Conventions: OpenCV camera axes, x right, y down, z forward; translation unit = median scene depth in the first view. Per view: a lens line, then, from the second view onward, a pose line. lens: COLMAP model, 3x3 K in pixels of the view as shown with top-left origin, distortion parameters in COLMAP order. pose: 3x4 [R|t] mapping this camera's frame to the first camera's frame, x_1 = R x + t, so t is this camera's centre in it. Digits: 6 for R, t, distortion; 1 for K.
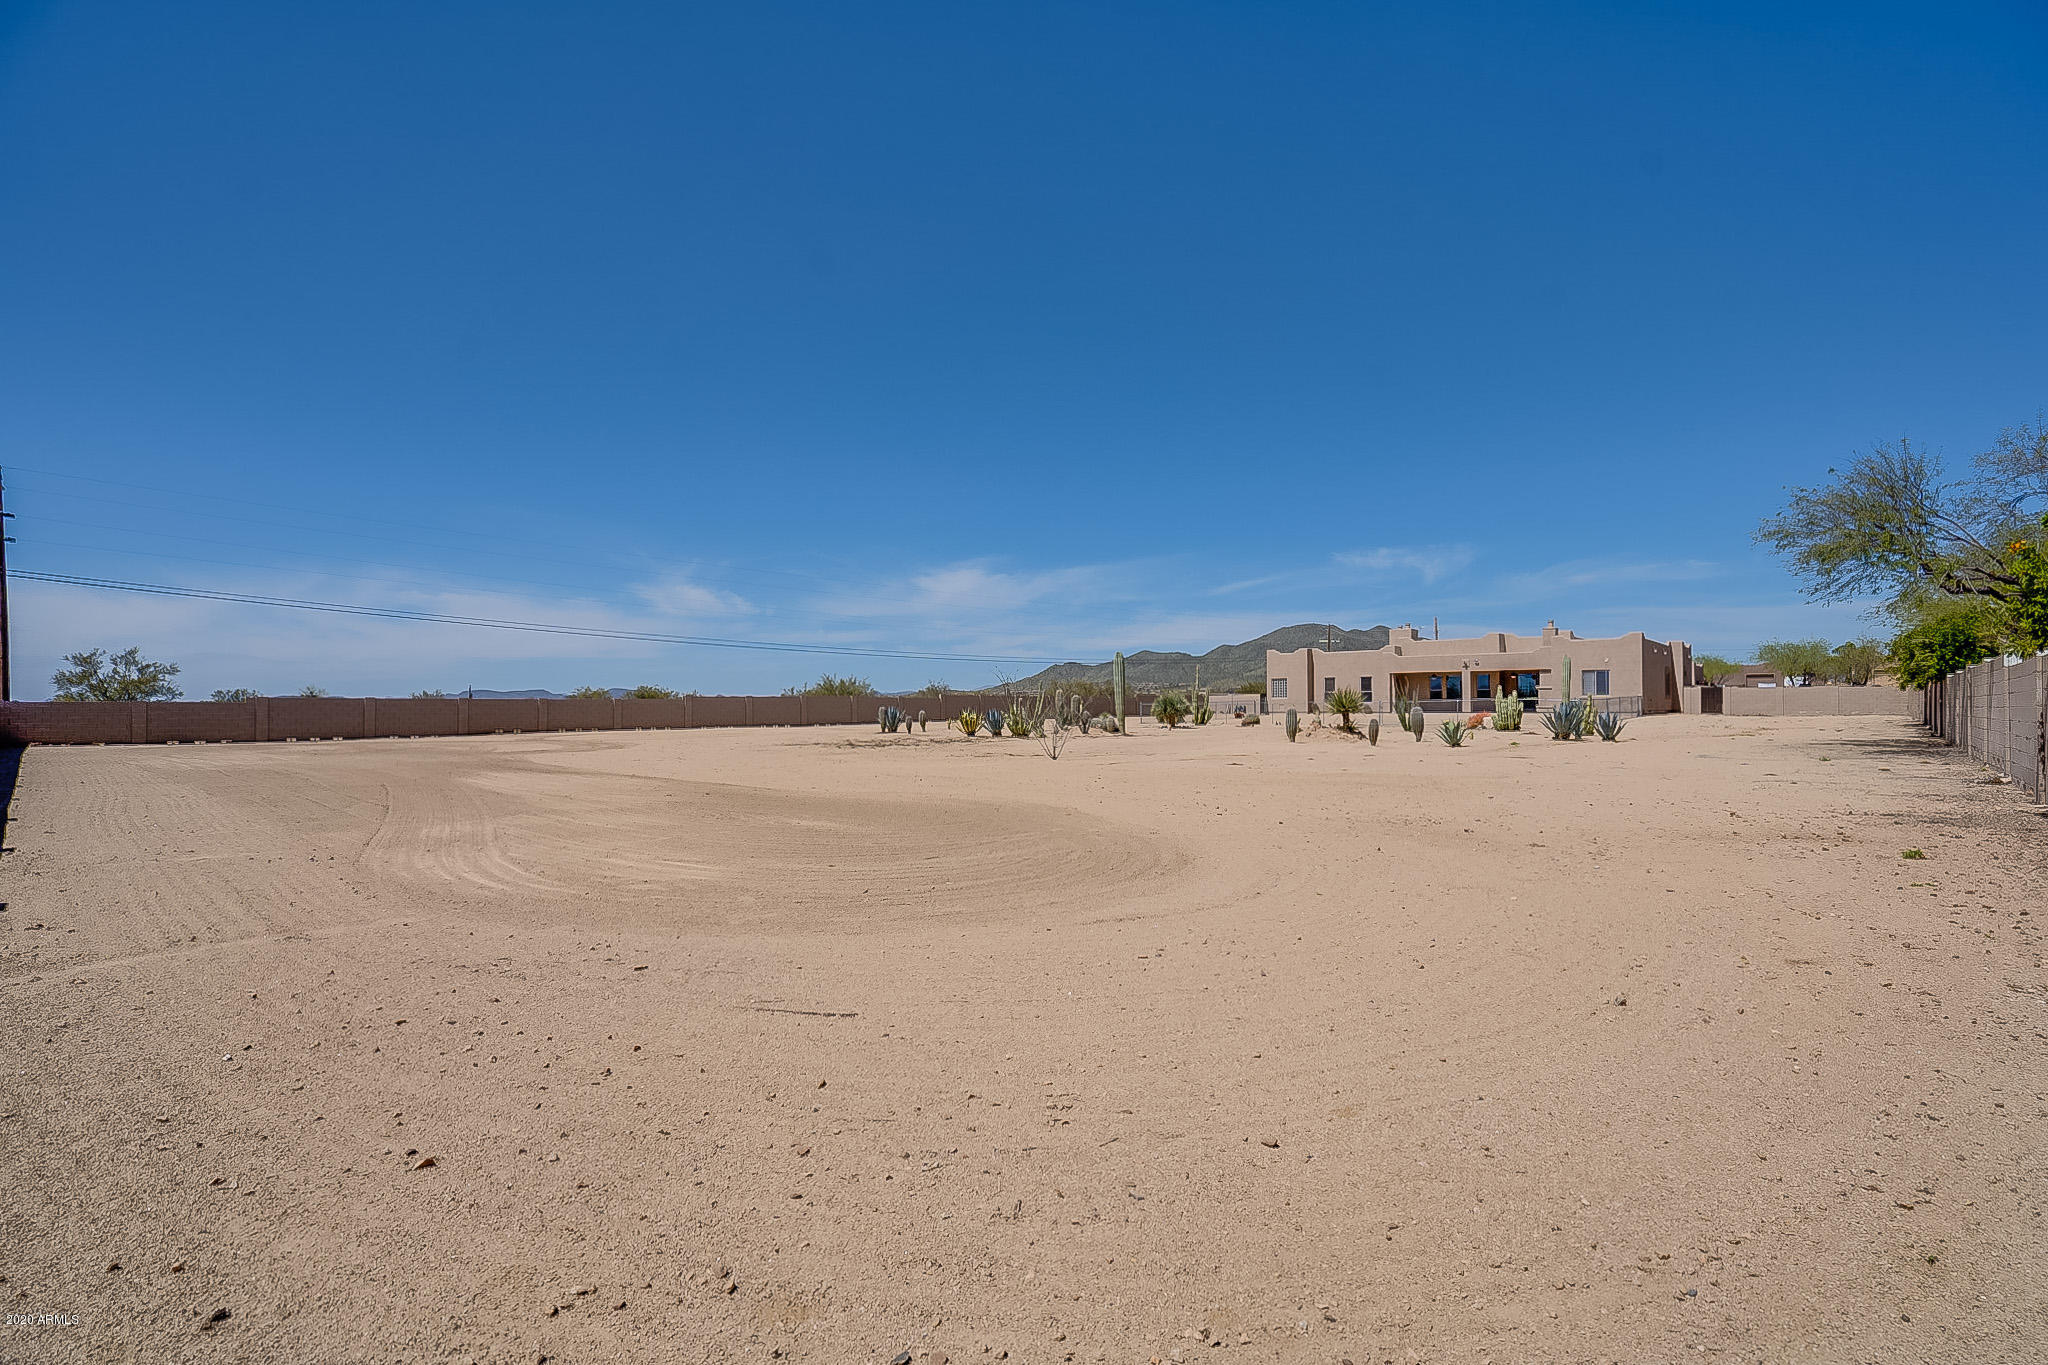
lens RADIAL K [[950.1, 0, 1026.0], [0, 950.1, 695.4], [0, 0, 1]] dist [-0.037104, 0.010984]
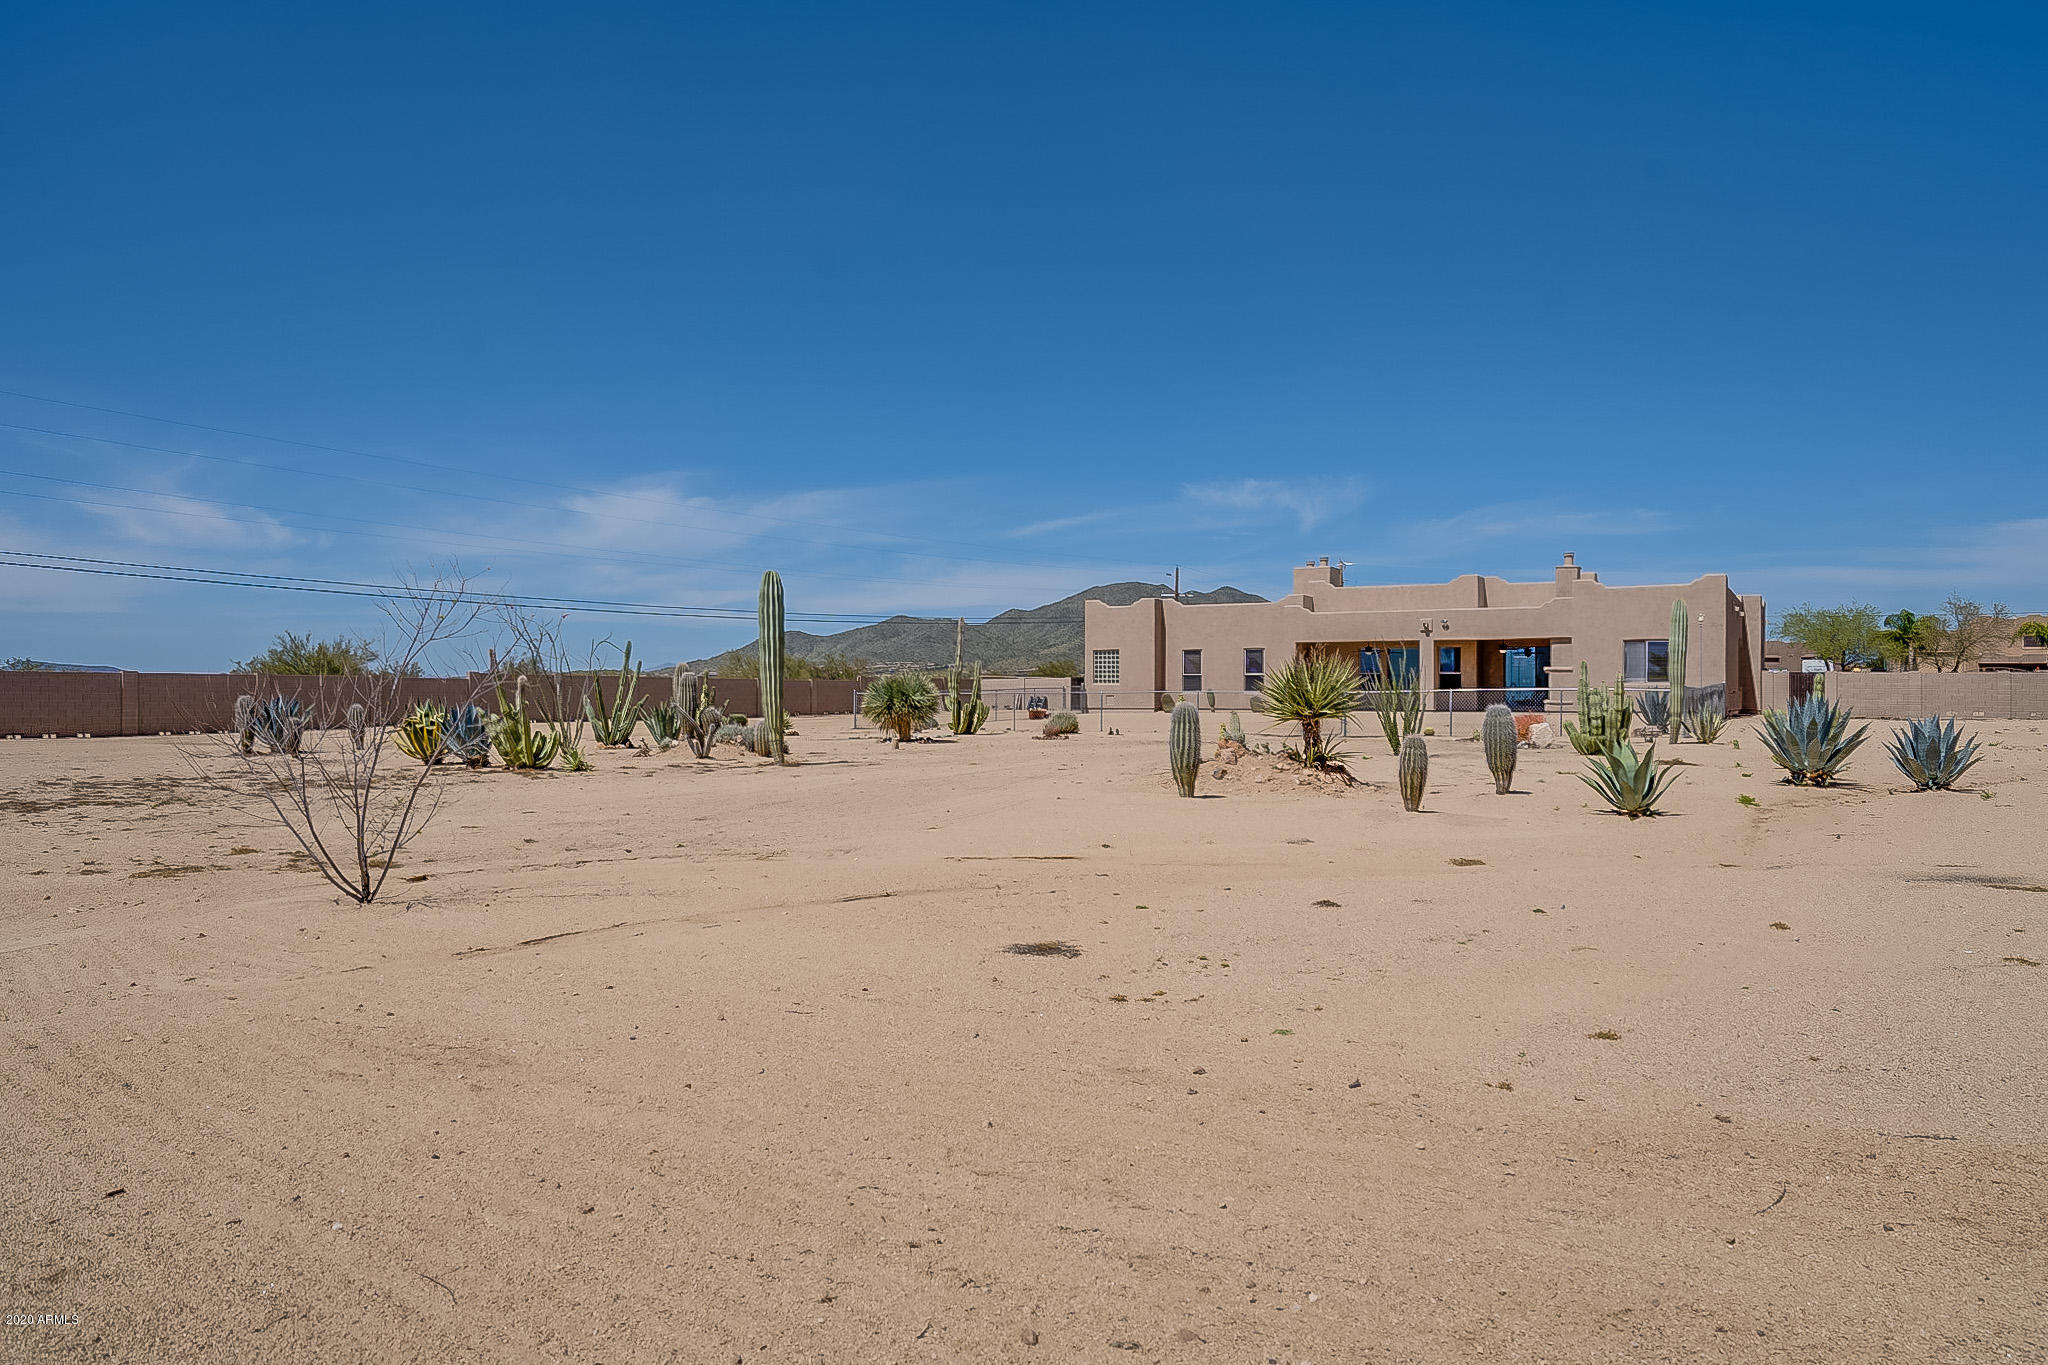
lens RADIAL K [[950.1, 0, 1026.0], [0, 950.1, 695.4], [0, 0, 1]] dist [-0.037104, 0.010984]
pose [[0.980963, 0.006144, 0.194098, 0.112468], [-0.008839, 0.999876, 0.013022, 0.002740], [-0.193994, -0.014490, 0.980896, 0.465175]]
